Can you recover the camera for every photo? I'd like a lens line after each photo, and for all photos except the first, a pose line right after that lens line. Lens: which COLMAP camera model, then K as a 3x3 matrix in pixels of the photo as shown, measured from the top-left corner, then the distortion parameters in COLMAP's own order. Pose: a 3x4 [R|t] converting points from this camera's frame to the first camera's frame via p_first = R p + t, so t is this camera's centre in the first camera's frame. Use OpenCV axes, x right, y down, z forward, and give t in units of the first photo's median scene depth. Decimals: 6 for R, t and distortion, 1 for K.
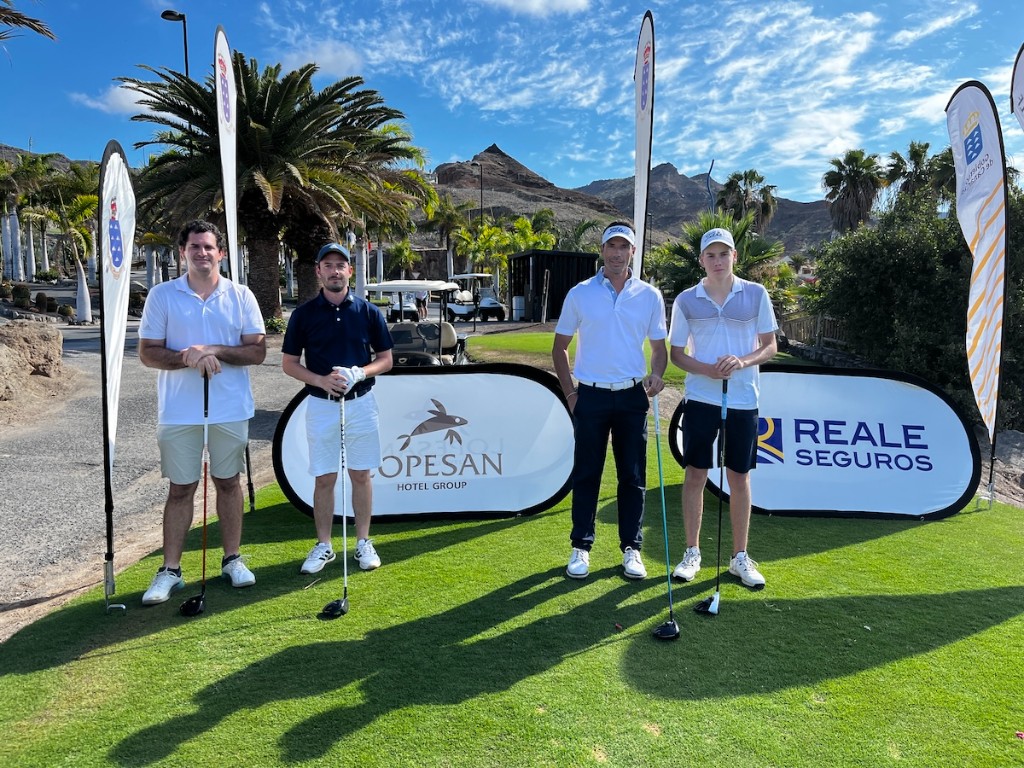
lens RADIAL K [[783.7, 0, 512.0], [0, 783.7, 384.0], [0, 0, 1]] dist [0.081972, -0.095001]
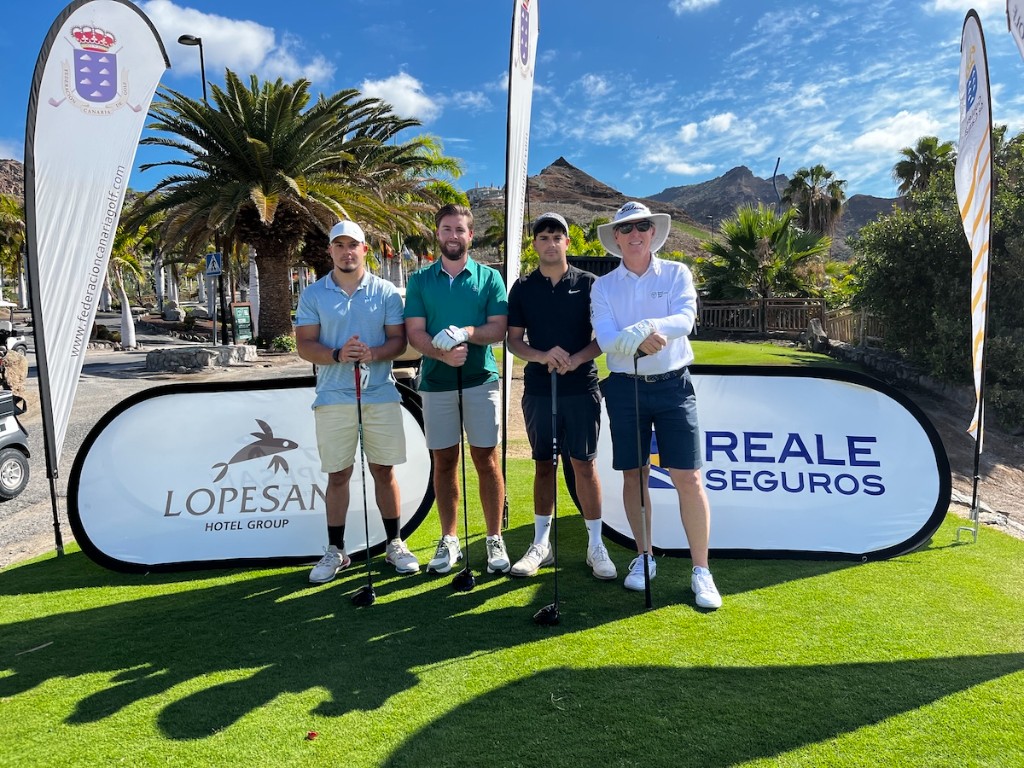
lens RADIAL K [[785.5, 0, 515.6], [0, 785.5, 378.2], [0, 0, 1]] dist [0.038387, -0.002815]
pose [[0.994585, -0.030408, -0.099377, 0.084715], [0.027937, 0.999267, -0.026168, 0.001810], [0.100100, 0.023250, 0.994706, 0.063678]]
